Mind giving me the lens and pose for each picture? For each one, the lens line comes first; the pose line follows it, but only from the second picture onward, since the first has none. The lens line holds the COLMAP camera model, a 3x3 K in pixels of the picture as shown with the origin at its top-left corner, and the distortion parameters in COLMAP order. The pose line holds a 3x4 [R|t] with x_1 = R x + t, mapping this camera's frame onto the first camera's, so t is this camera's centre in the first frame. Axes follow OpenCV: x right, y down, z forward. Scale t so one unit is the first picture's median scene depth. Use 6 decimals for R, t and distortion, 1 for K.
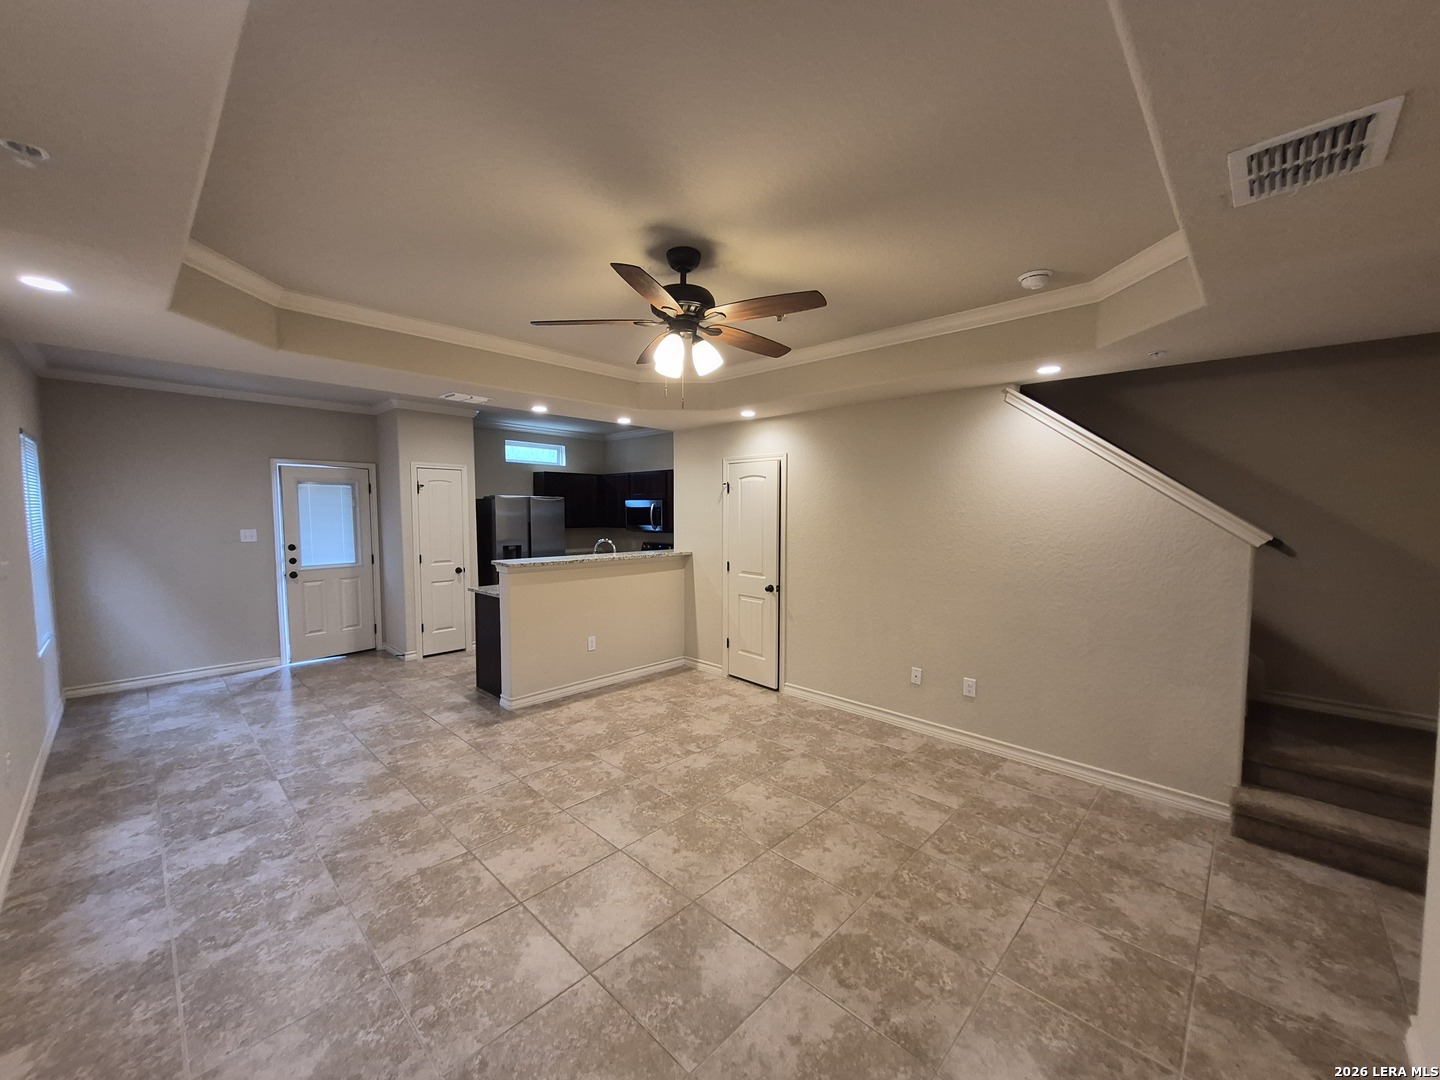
lens RADIAL K [[565.7, 0, 711.3], [0, 565.7, 544.0], [0, 0, 1]] dist [0.002169, -0.000242]
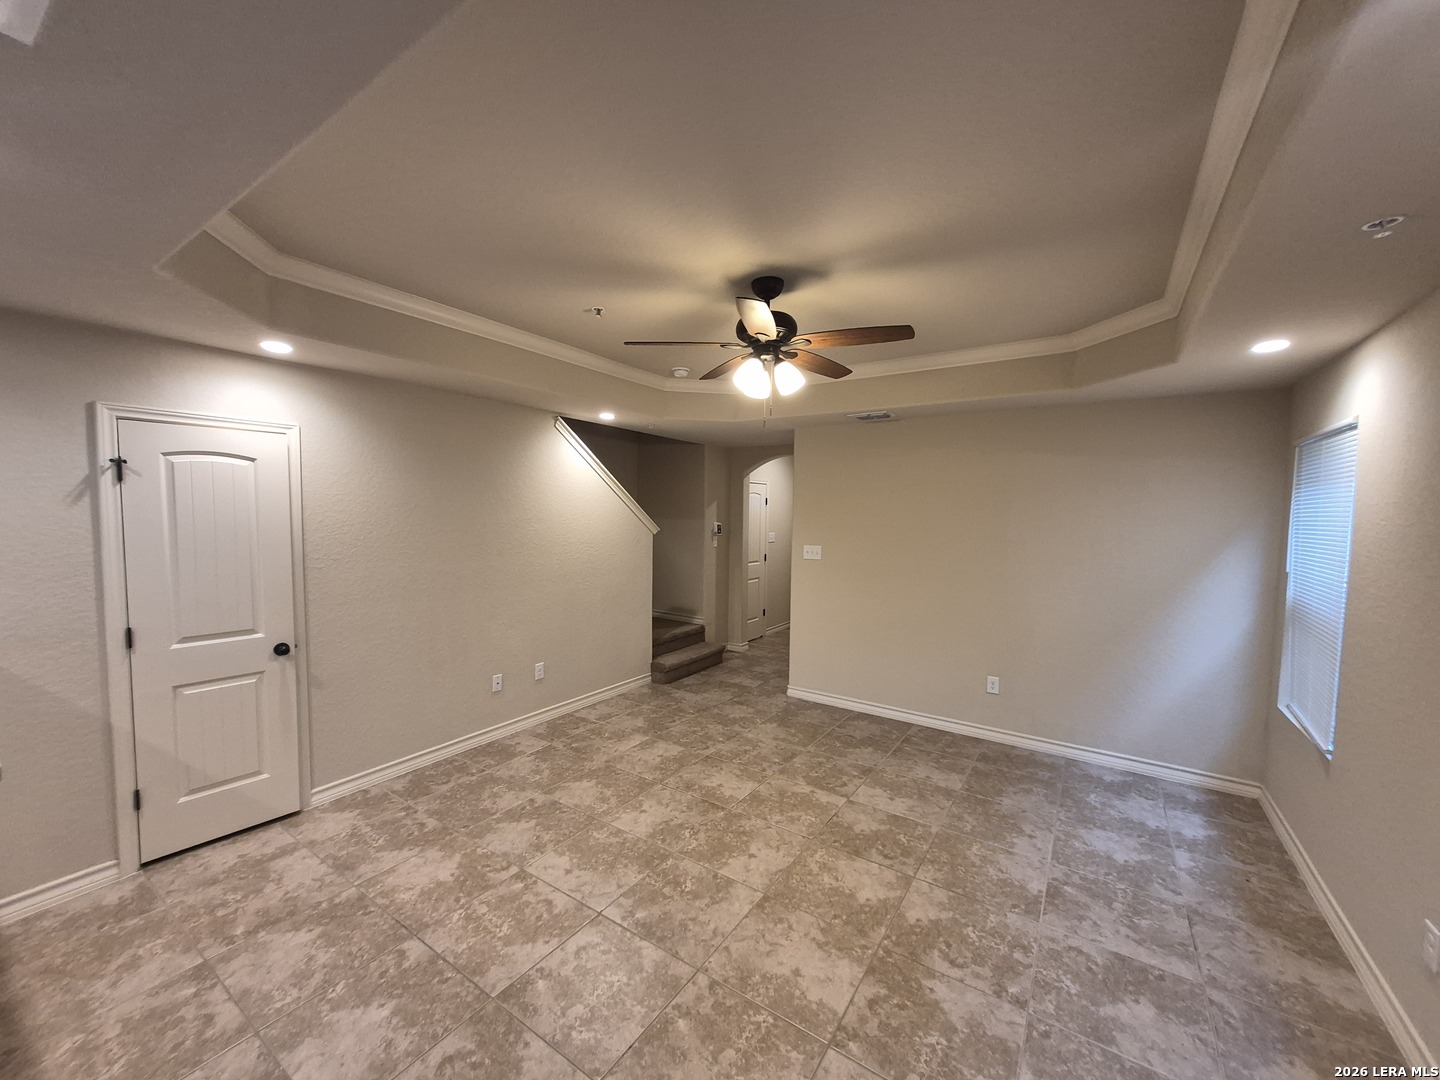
lens RADIAL K [[565.7, 0, 711.3], [0, 565.7, 544.0], [0, 0, 1]] dist [0.002169, -0.000242]
pose [[-0.171657, -0.064103, 0.983069, -0.827195], [0.052355, 0.995877, 0.074080, -0.078249], [-0.983765, 0.064185, -0.167593, 0.984030]]
